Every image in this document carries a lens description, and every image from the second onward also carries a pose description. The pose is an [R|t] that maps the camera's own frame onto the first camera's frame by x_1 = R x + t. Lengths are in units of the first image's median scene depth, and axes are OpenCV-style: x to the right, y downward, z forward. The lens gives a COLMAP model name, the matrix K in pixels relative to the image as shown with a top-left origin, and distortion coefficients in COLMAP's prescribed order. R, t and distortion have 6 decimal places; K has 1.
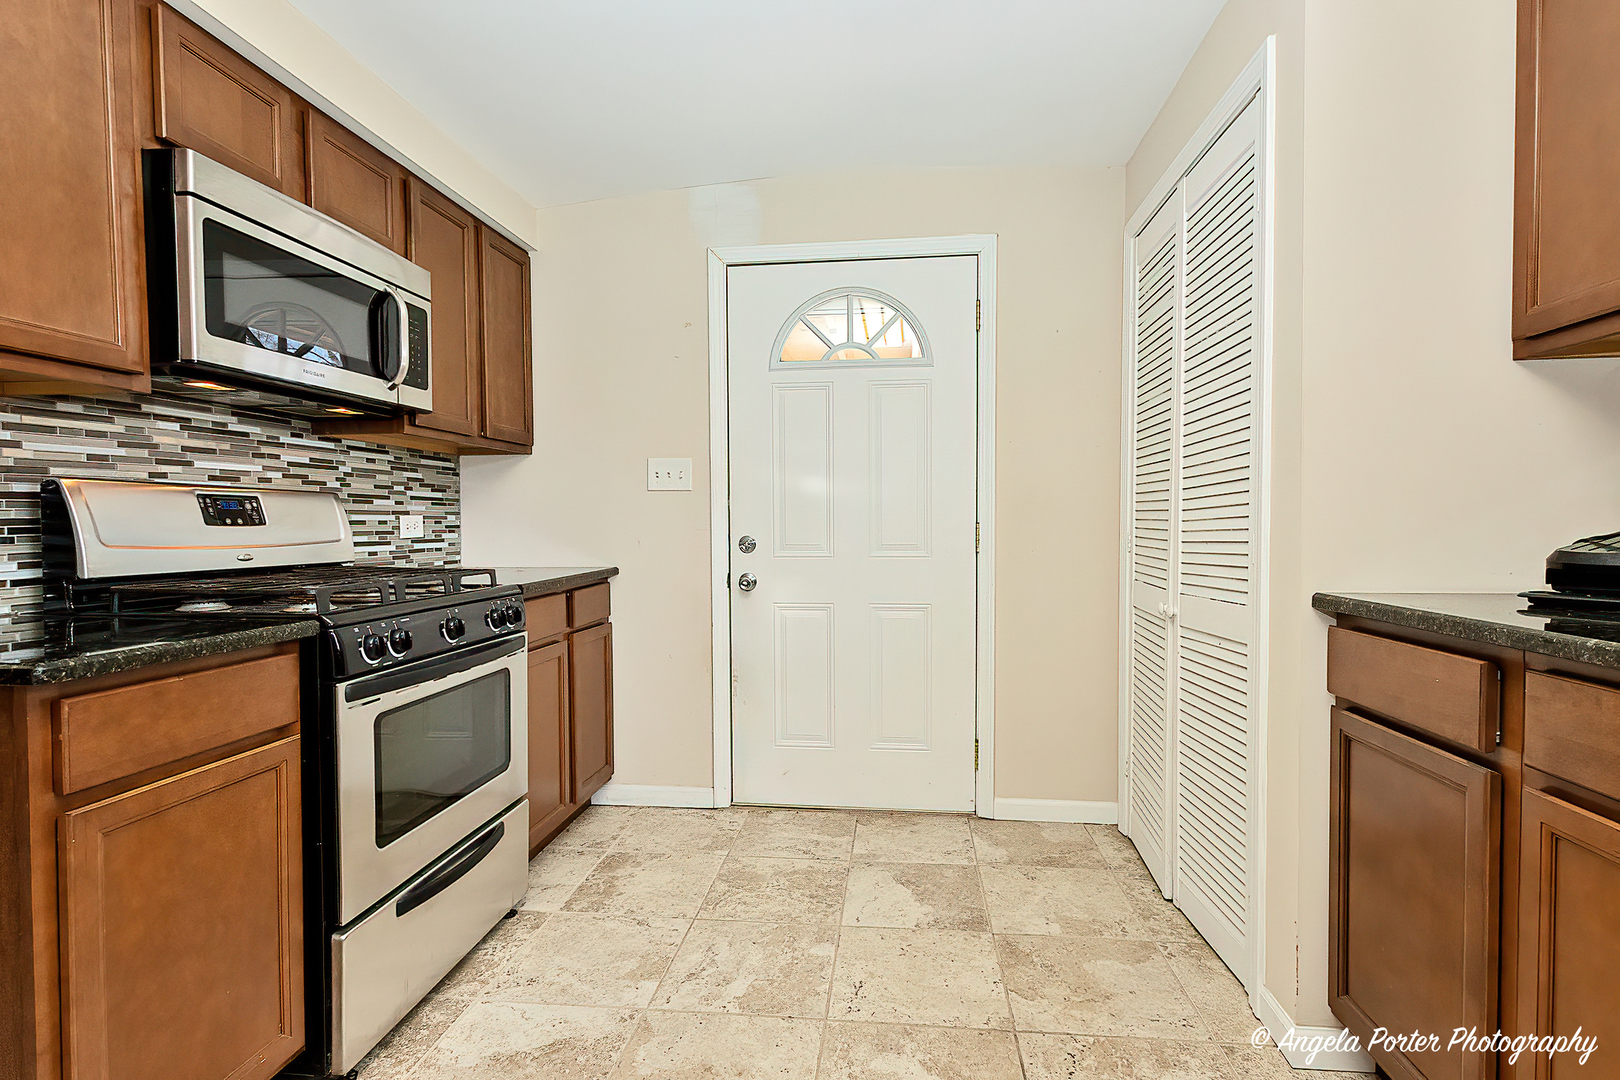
lens RADIAL K [[784.2, 0, 812.0], [0, 784.2, 547.4], [0, 0, 1]] dist [0.024590, -0.010788]
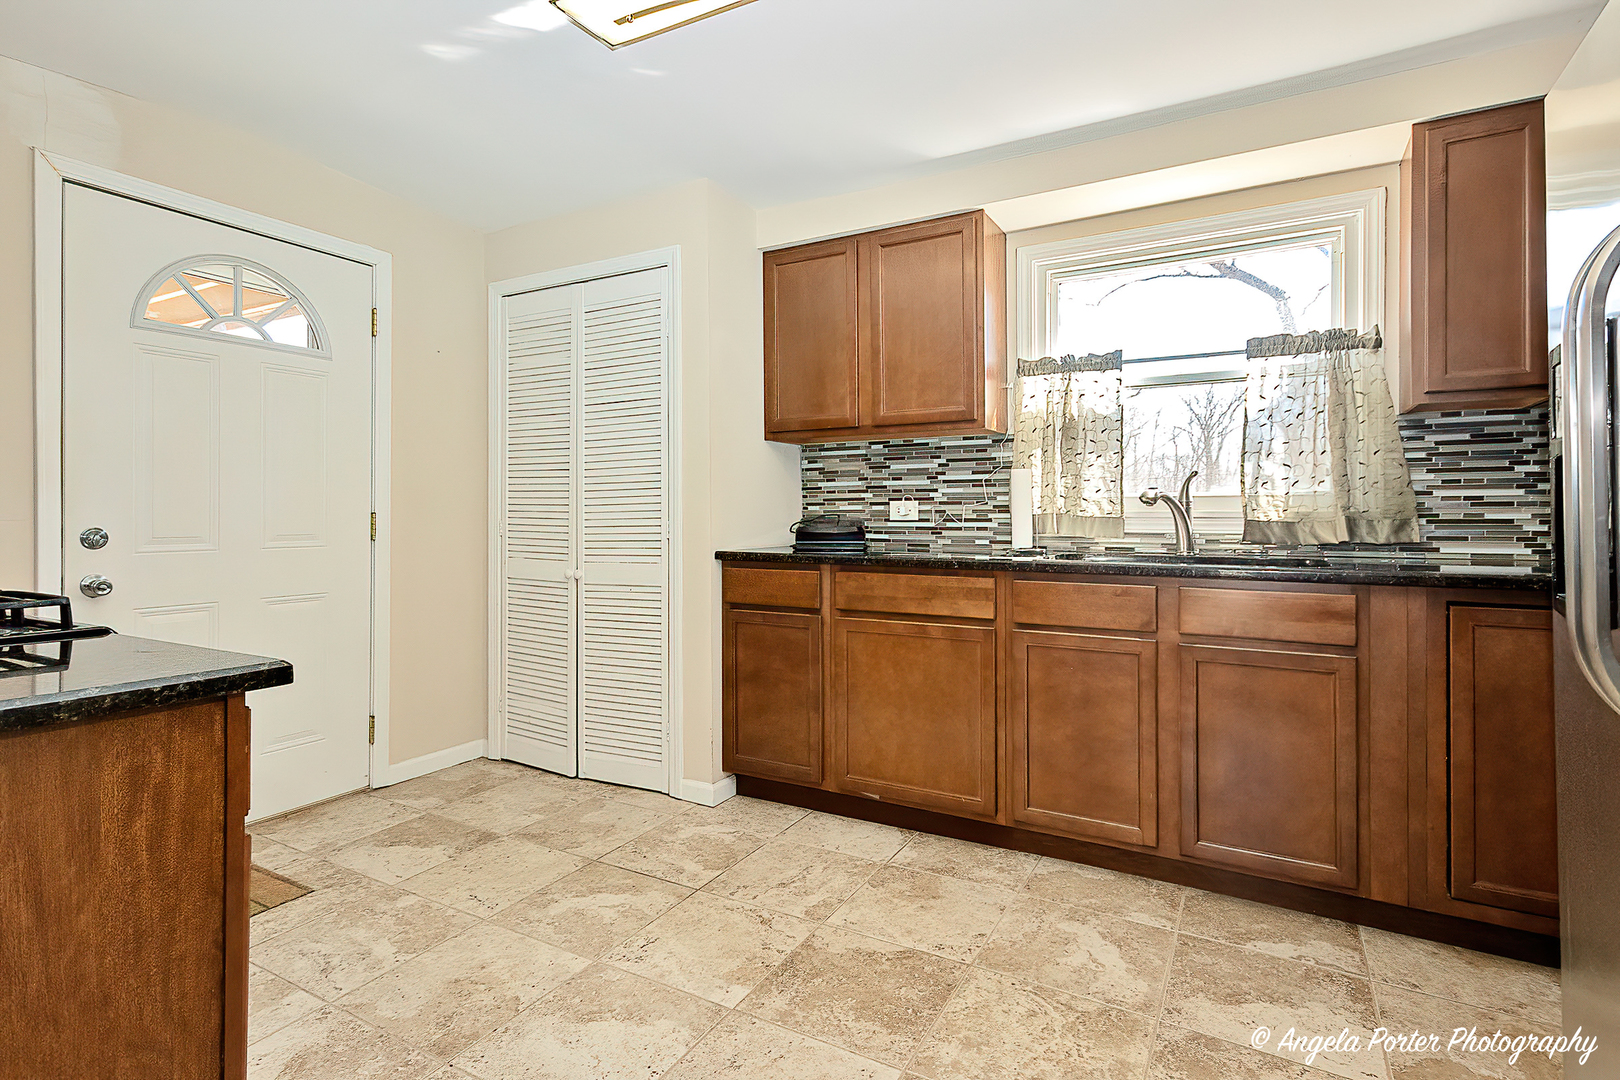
lens RADIAL K [[800.6, 0, 812.4], [0, 800.6, 513.5], [0, 0, 1]] dist [0.020705, -0.008341]
pose [[0.387427, 0.004968, 0.921887, -0.758812], [0.024683, 0.999571, -0.015760, 0.002405], [-0.921570, 0.028860, 0.387139, 0.027180]]
